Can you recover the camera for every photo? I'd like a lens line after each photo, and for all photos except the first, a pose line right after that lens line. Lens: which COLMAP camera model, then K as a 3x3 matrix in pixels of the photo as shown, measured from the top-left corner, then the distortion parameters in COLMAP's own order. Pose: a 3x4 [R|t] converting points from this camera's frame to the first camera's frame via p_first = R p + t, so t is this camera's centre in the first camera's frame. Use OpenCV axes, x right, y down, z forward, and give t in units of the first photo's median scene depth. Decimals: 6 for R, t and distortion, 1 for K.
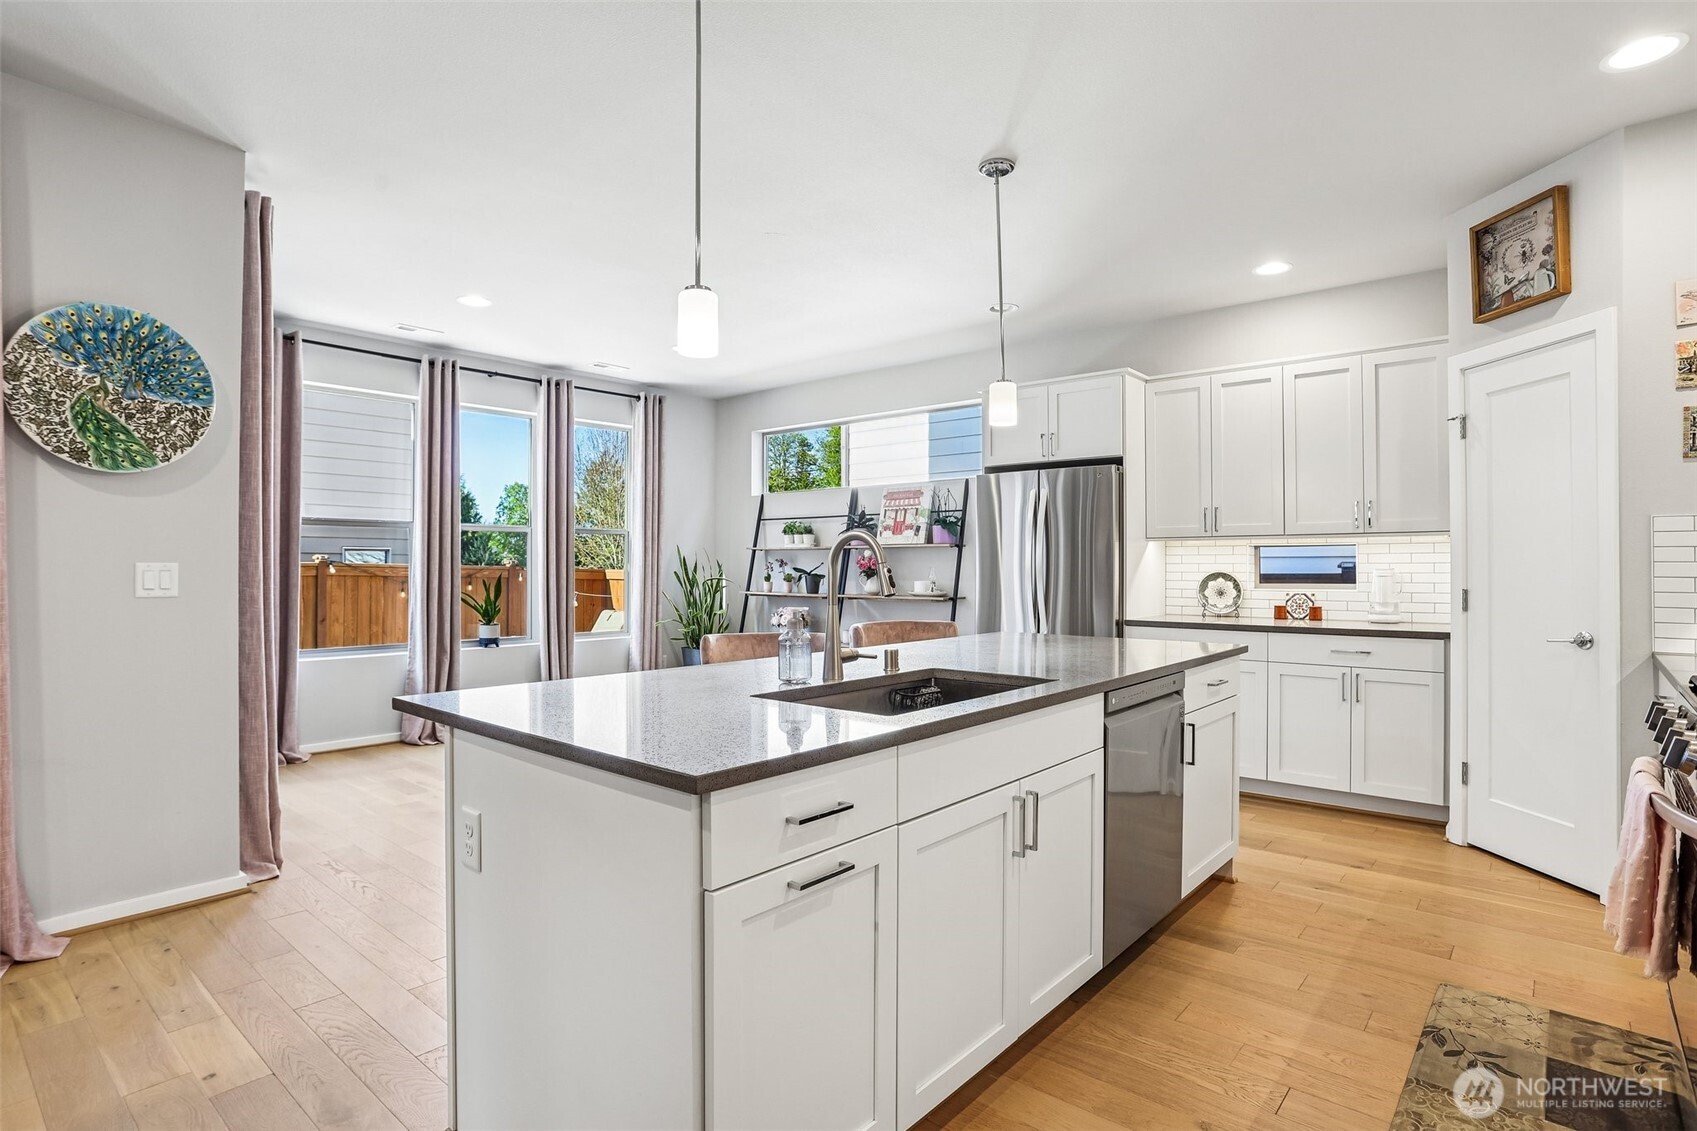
lens RADIAL K [[854.6, 0, 845.4], [0, 854.6, 560.3], [0, 0, 1]] dist [-0.022544, 0.001933]
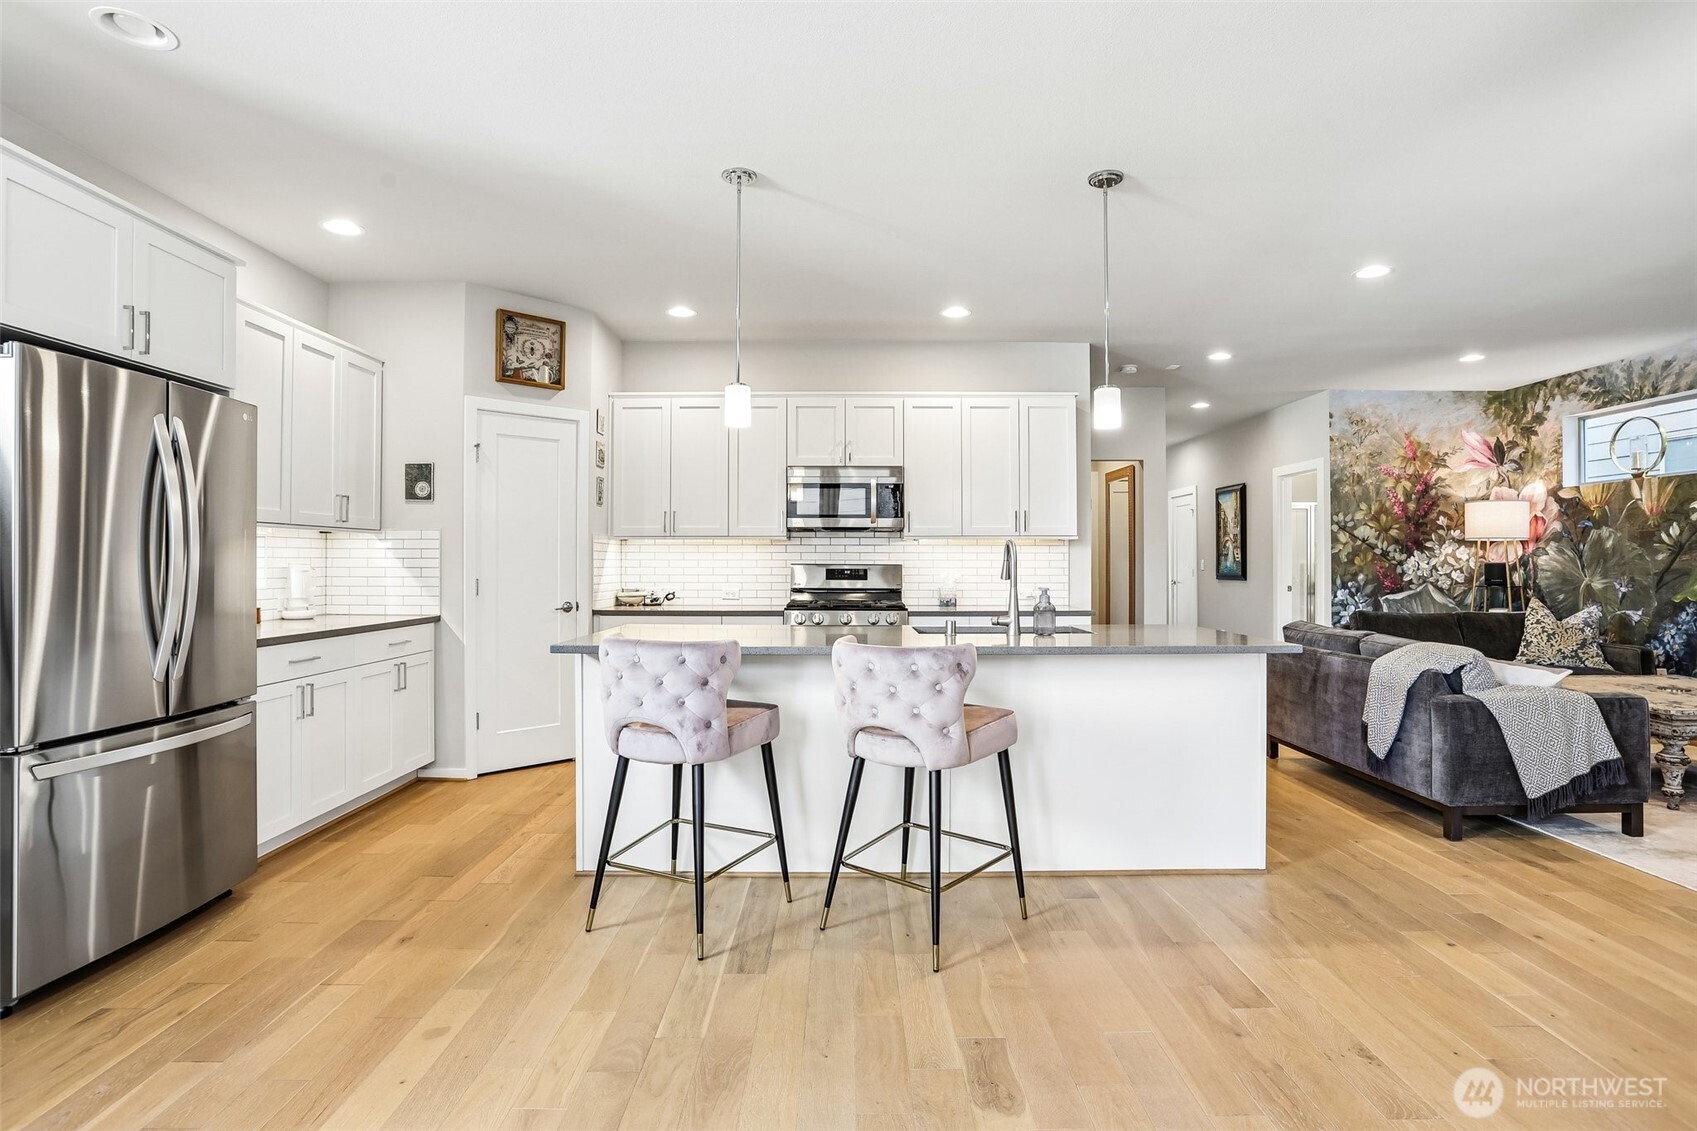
lens RADIAL K [[854.6, 0, 805.0], [0, 854.6, 557.4], [0, 0, 1]] dist [-0.022544, 0.001933]
pose [[-0.612071, 0.005465, 0.790784, -0.508564], [-0.007331, 0.999894, -0.012584, 0.011548], [-0.790769, -0.013500, -0.611966, 1.178542]]
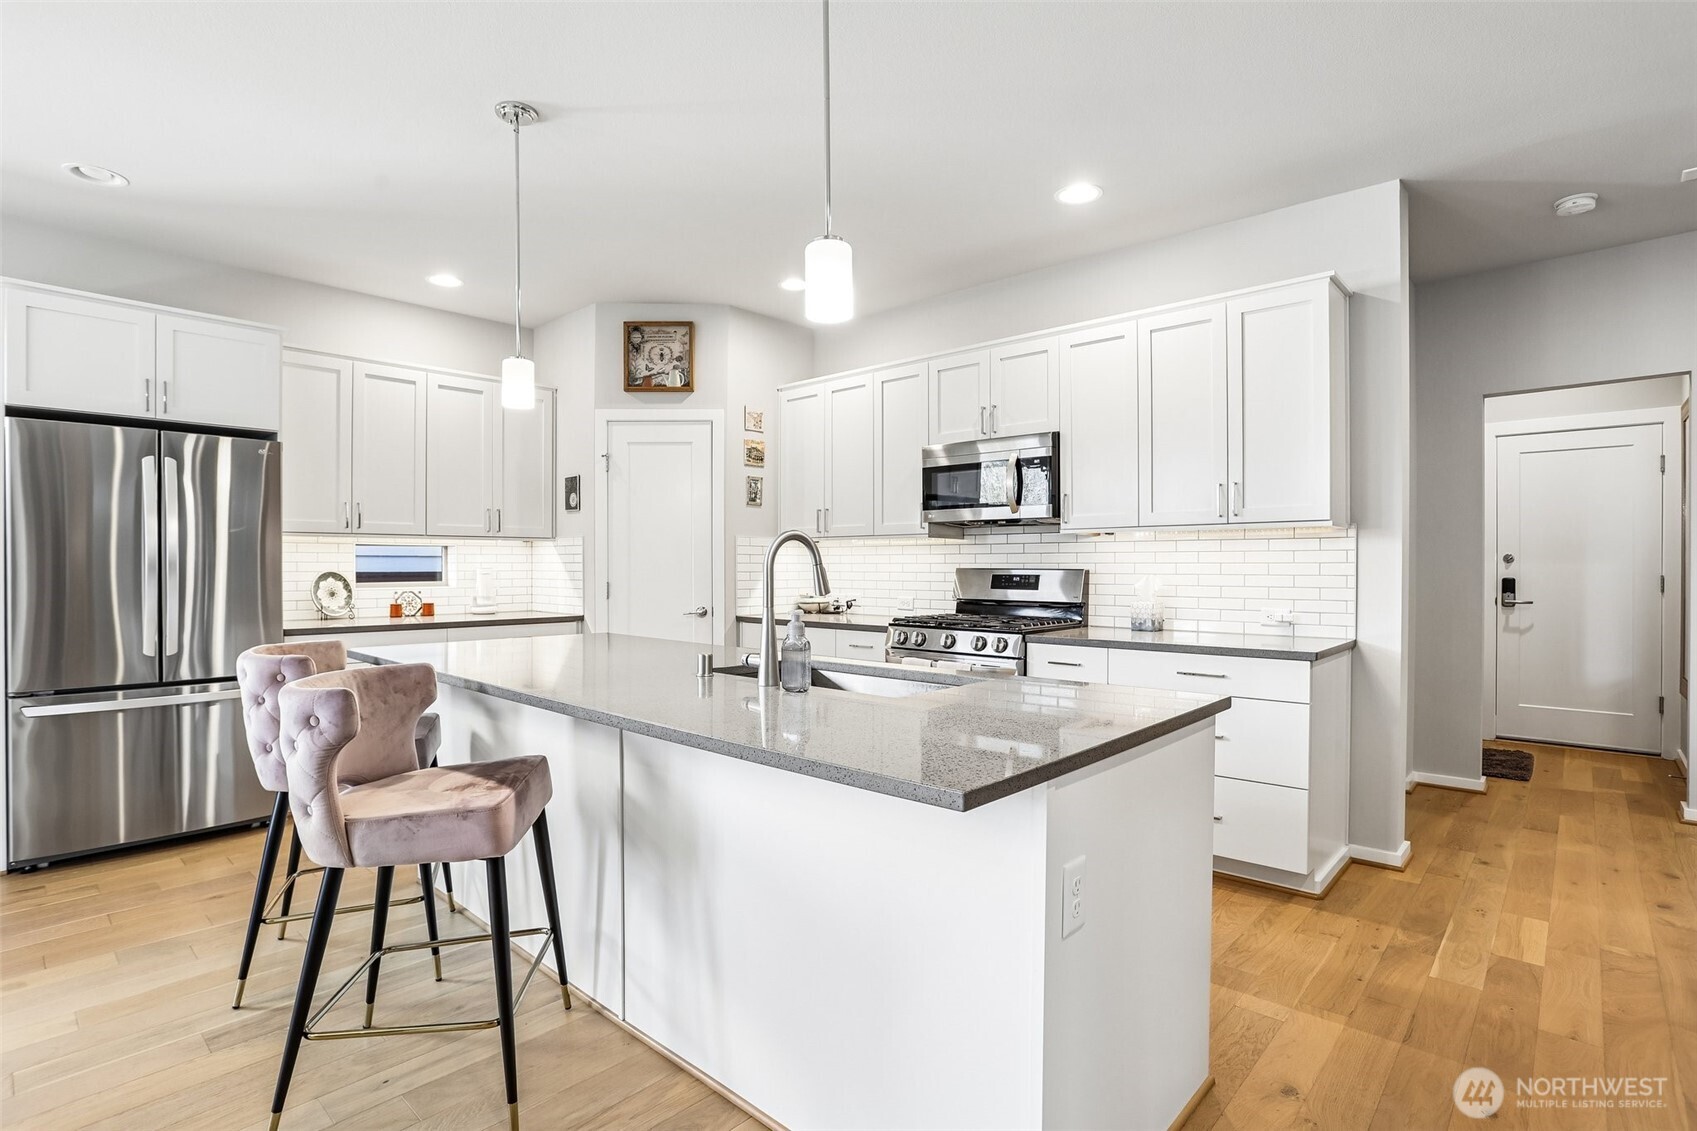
lens RADIAL K [[821.7, 0, 840.2], [0, 821.7, 561.2], [0, 0, 1]] dist [-0.034352, 0.002047]
pose [[0.068353, 0.004299, 0.997652, -0.470423], [-0.008325, 0.999958, -0.003739, 0.001582], [-0.997626, -0.008050, 0.068386, 0.450475]]
